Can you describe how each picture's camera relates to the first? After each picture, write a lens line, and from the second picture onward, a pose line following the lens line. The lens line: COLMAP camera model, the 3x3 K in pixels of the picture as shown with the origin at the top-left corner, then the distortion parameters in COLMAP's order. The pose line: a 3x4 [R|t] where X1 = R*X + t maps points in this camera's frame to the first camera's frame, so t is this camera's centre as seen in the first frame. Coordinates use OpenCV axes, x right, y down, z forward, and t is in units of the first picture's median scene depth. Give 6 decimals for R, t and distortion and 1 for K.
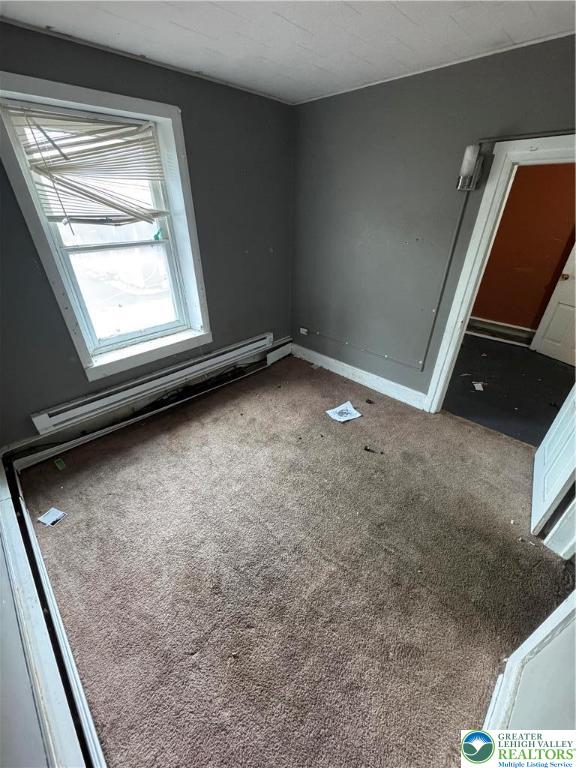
lens RADIAL K [[306.1, 0, 289.3], [0, 306.1, 387.4], [0, 0, 1]] dist [0.000224, -0.000109]
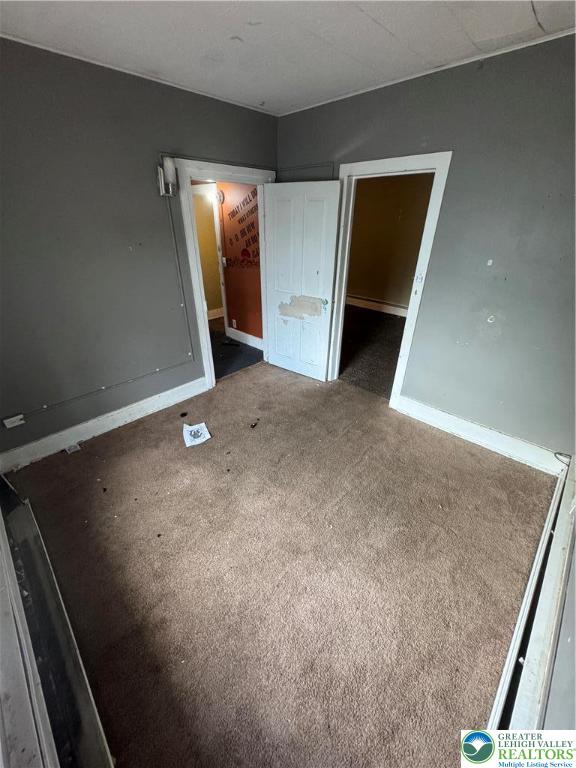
lens RADIAL K [[306.1, 0, 290.1], [0, 306.1, 384.7], [0, 0, 1]] dist [0.000224, -0.000109]
pose [[-0.012610, -0.488014, 0.872745, -0.540600], [0.514728, 0.745120, 0.424088, -0.262628], [-0.857261, 0.454574, 0.241799, 0.460620]]
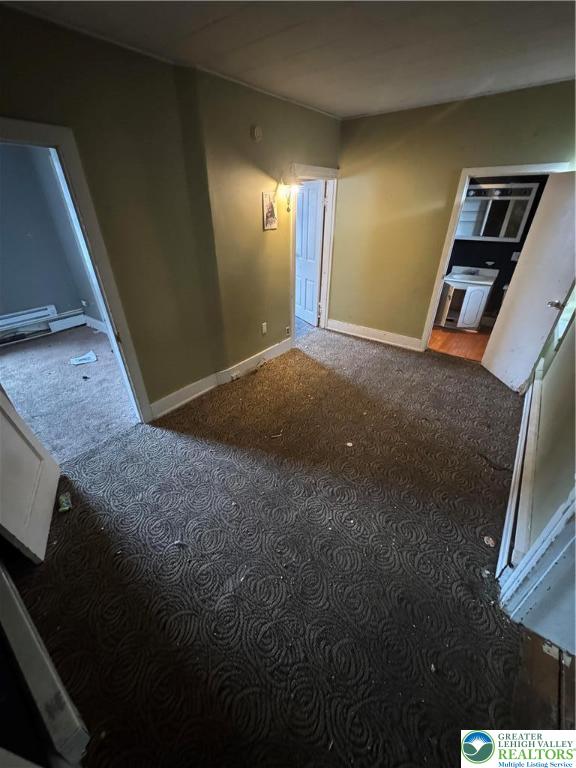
lens RADIAL K [[306.1, 0, 287.4], [0, 306.1, 383.7], [0, 0, 1]] dist [0.000224, -0.000109]
pose [[0.991669, -0.071460, 0.107171, 0.867131], [0.072121, 0.997393, -0.002298, 0.247362], [-0.106727, 0.010008, 0.994238, -0.373163]]
